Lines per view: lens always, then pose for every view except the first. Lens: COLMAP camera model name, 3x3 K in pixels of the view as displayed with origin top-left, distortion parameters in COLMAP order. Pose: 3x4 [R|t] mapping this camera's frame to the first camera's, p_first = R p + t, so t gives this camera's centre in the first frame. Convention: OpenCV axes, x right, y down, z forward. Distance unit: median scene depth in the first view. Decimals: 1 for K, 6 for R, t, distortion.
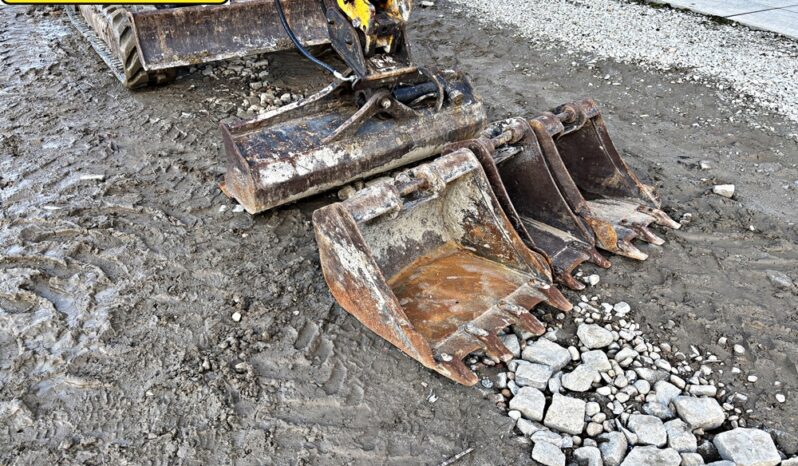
lens RADIAL K [[602.9, 0, 402.7], [0, 602.9, 233.7], [0, 0, 1]] dist [0.045613, -0.051086]
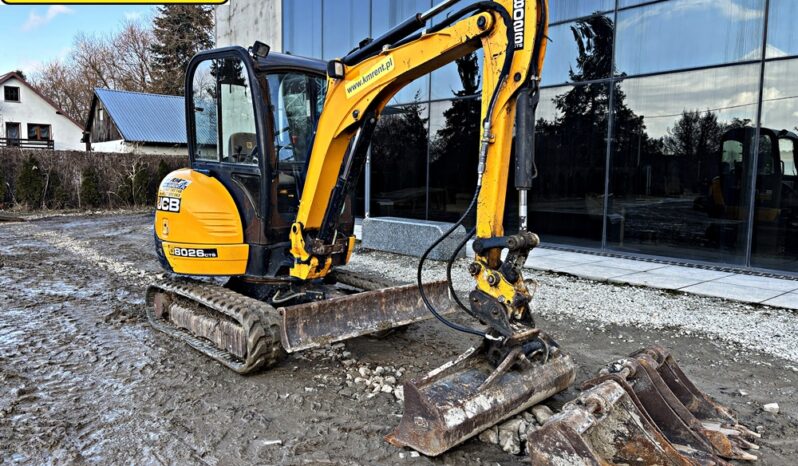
lens RADIAL K [[602.9, 0, 398.2], [0, 602.9, 233.2], [0, 0, 1]] dist [0.045613, -0.051086]
pose [[0.988680, -0.045058, 0.143118, -0.430643], [0.105513, 0.886941, -0.449669, 0.099365], [-0.106676, 0.459679, 0.881655, -0.226124]]
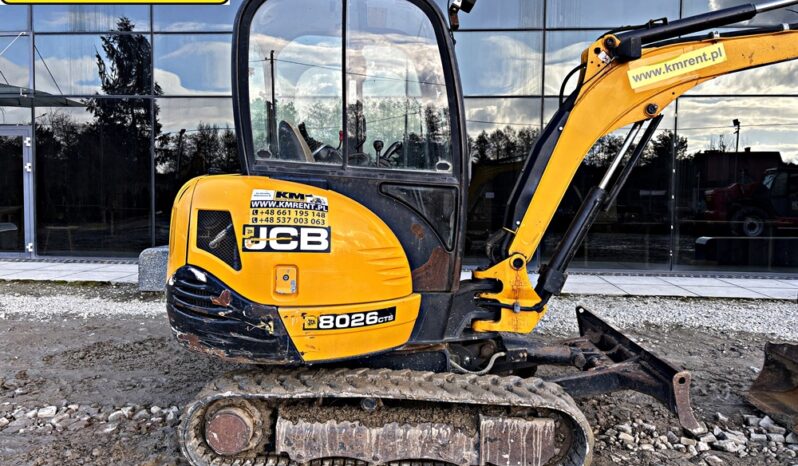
lens RADIAL K [[602.9, 0, 394.7], [0, 602.9, 225.1], [0, 0, 1]] dist [0.045613, -0.051086]
pose [[0.596404, -0.075153, 0.799158, -1.573344], [0.451029, 0.854947, -0.256199, -0.573876], [-0.663984, 0.513242, 0.543791, 0.771180]]
